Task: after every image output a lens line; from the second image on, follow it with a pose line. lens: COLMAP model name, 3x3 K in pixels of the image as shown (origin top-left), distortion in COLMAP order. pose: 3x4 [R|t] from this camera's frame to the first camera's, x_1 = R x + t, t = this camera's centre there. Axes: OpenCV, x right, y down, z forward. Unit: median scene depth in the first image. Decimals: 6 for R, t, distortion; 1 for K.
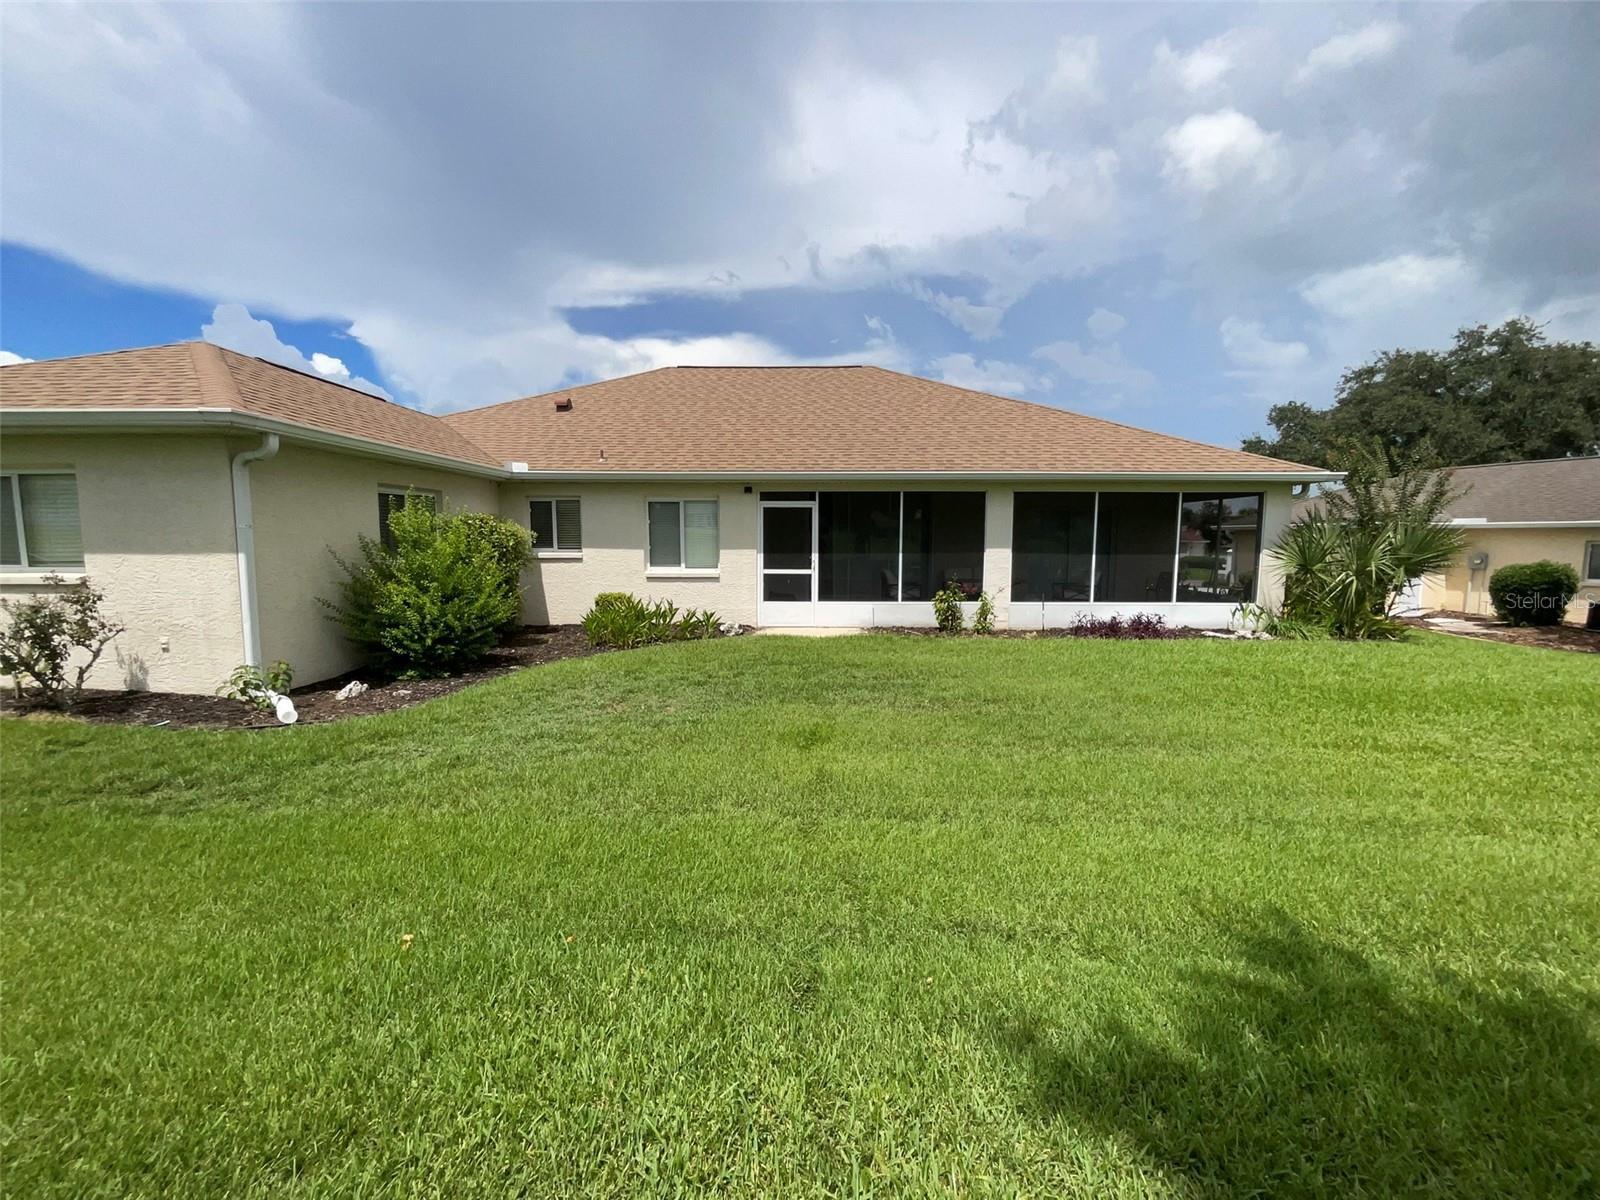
lens RADIAL K [[649.7, 0, 800.5], [0, 649.7, 600.5], [0, 0, 1]] dist [-0.008807, 0.006502]
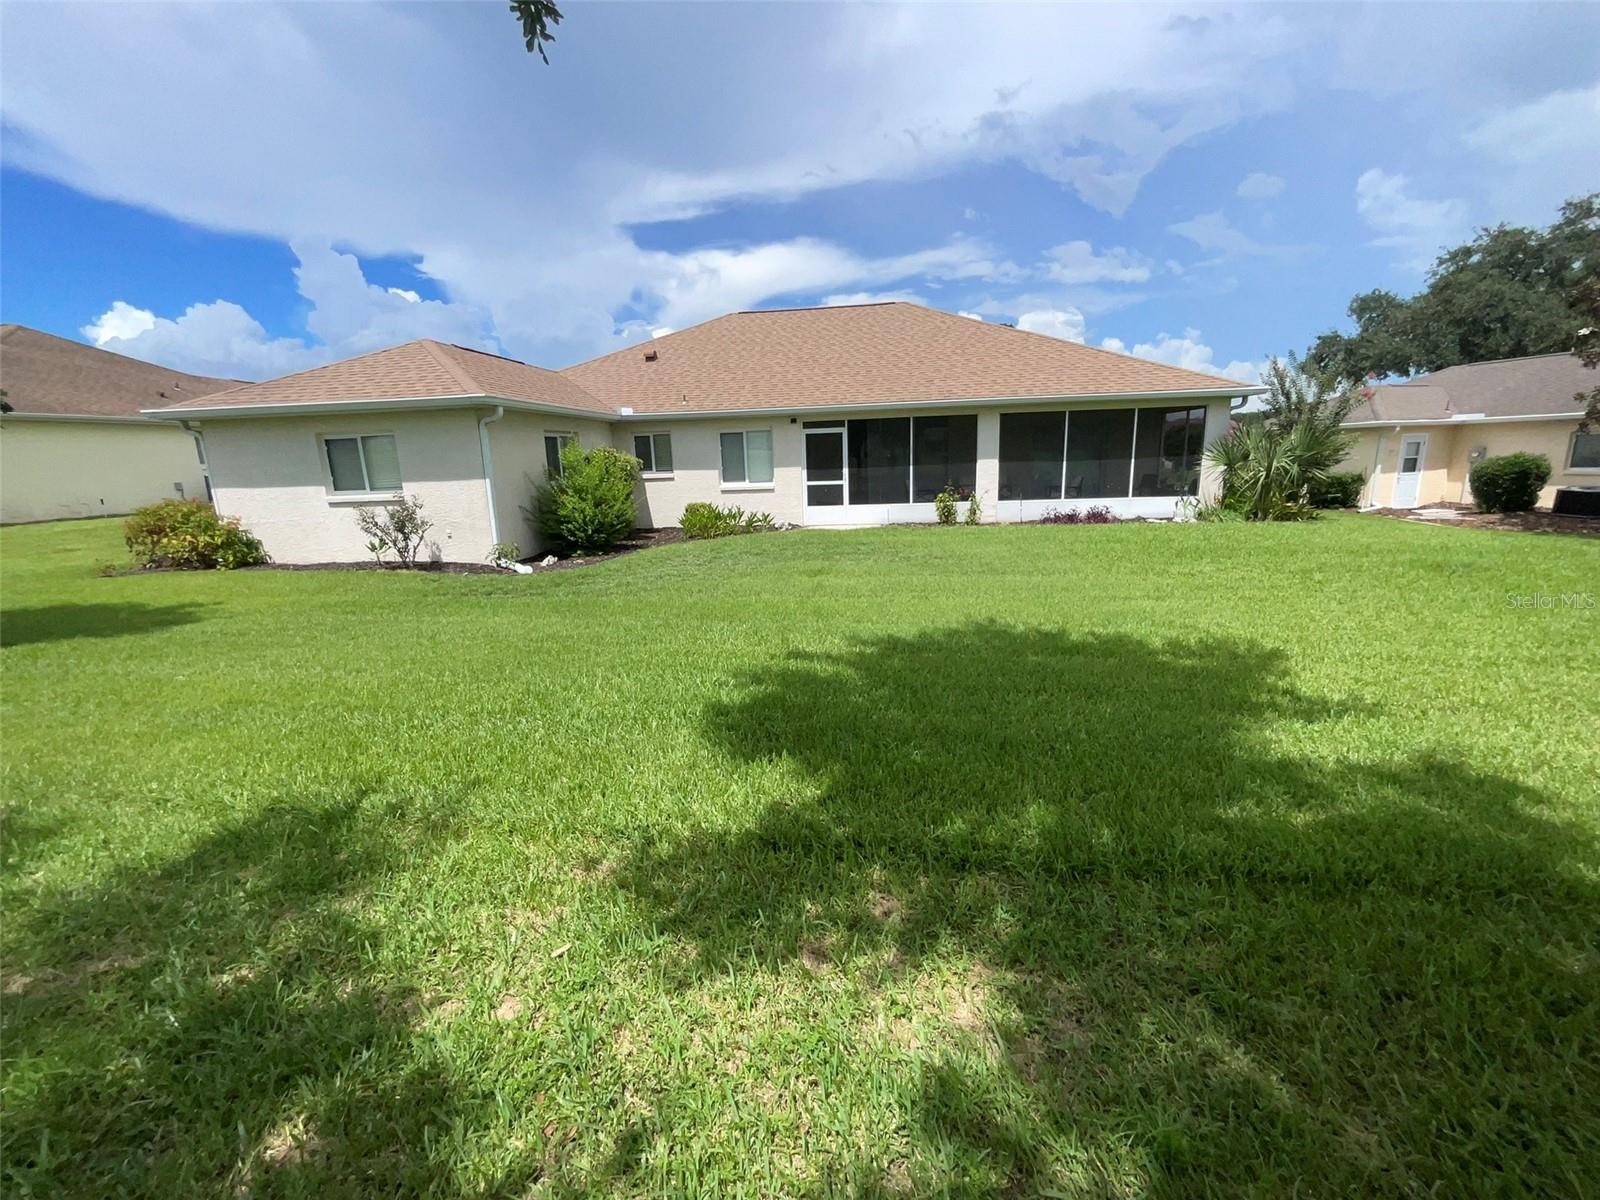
lens RADIAL K [[649.7, 0, 800.5], [0, 649.7, 600.5], [0, 0, 1]] dist [-0.008807, 0.006502]
pose [[0.993710, -0.012148, -0.111324, 0.076942], [0.025699, 0.992306, 0.121115, 0.033048], [0.108996, -0.123214, 0.986376, -0.351058]]
